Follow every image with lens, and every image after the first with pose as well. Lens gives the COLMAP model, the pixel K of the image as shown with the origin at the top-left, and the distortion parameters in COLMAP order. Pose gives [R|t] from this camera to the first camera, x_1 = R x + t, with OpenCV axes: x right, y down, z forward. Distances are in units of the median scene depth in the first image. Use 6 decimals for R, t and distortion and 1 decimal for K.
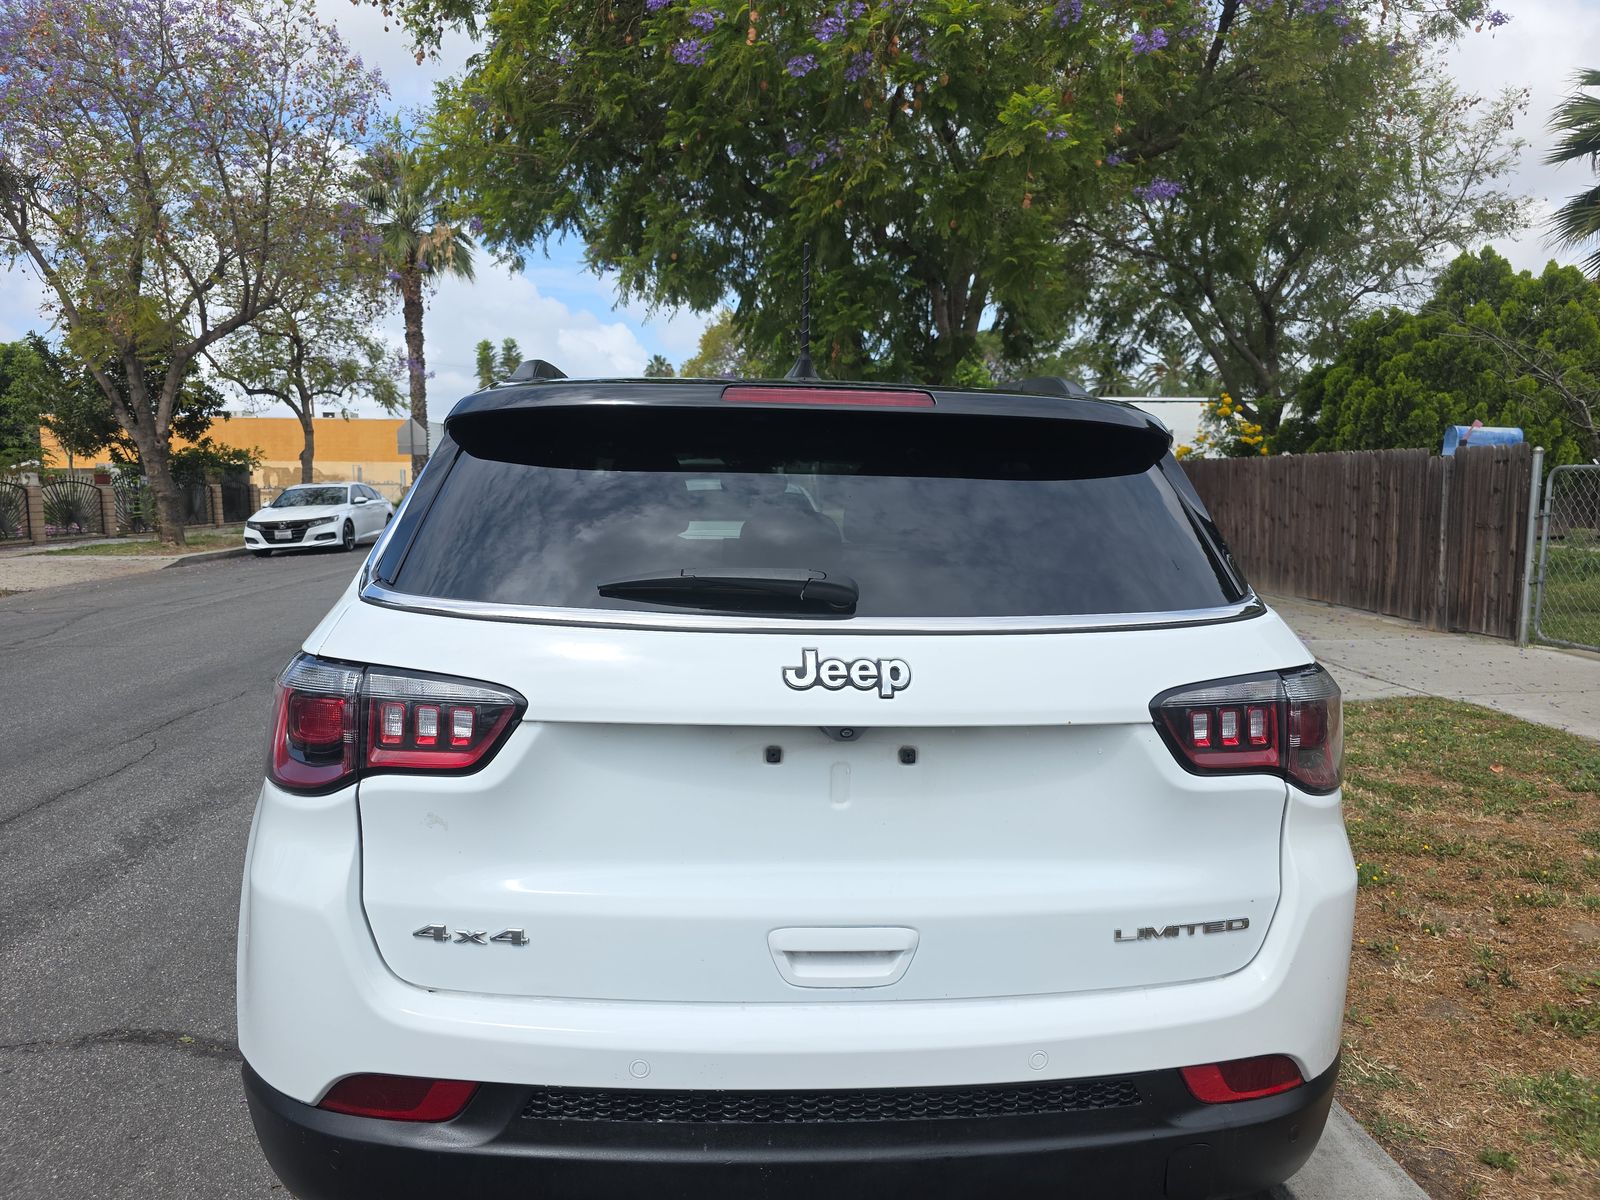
lens RADIAL K [[1094.3, 0, 792.3], [0, 1094.3, 600.8], [0, 0, 1]] dist [0.000486, -0.009081]
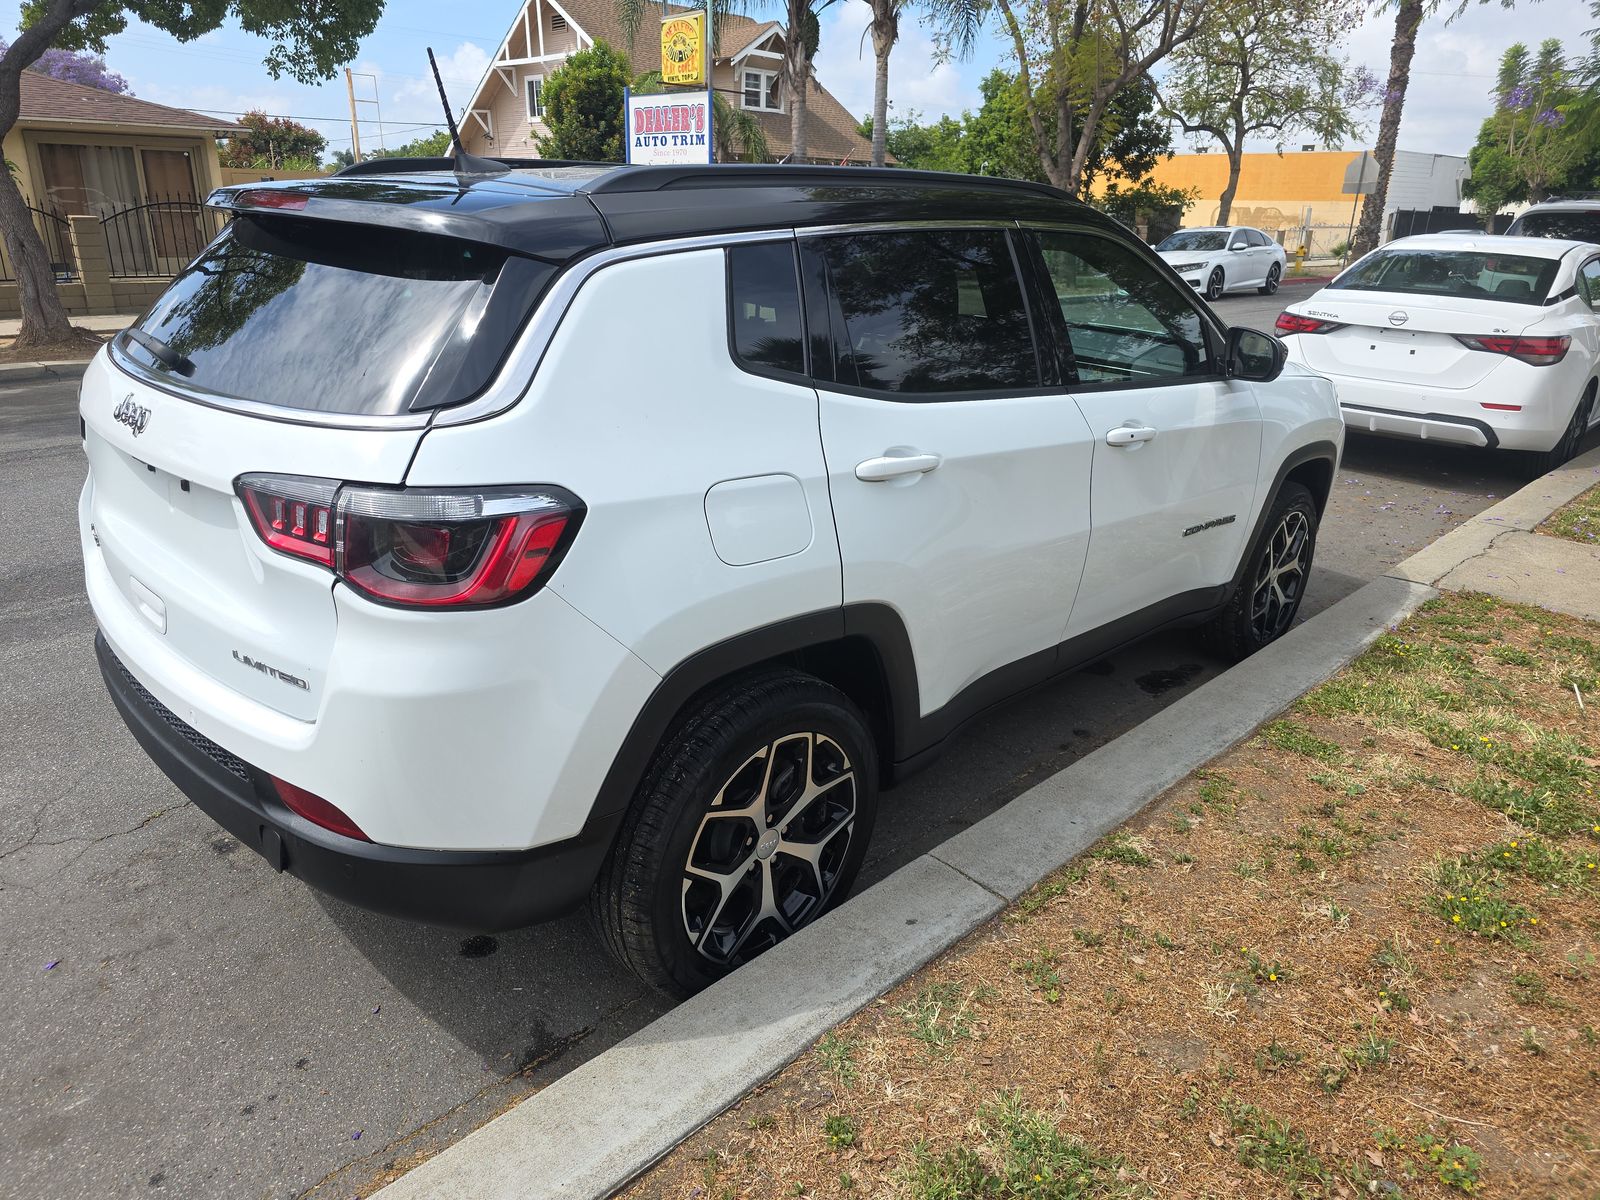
lens RADIAL K [[1094.3, 0, 792.3], [0, 1094.3, 600.8], [0, 0, 1]] dist [0.000486, -0.009081]
pose [[0.637049, 0.264979, -0.723847, 0.104599], [-0.095054, 0.958895, 0.267367, -0.010189], [0.764940, -0.101522, 0.636050, 0.044503]]
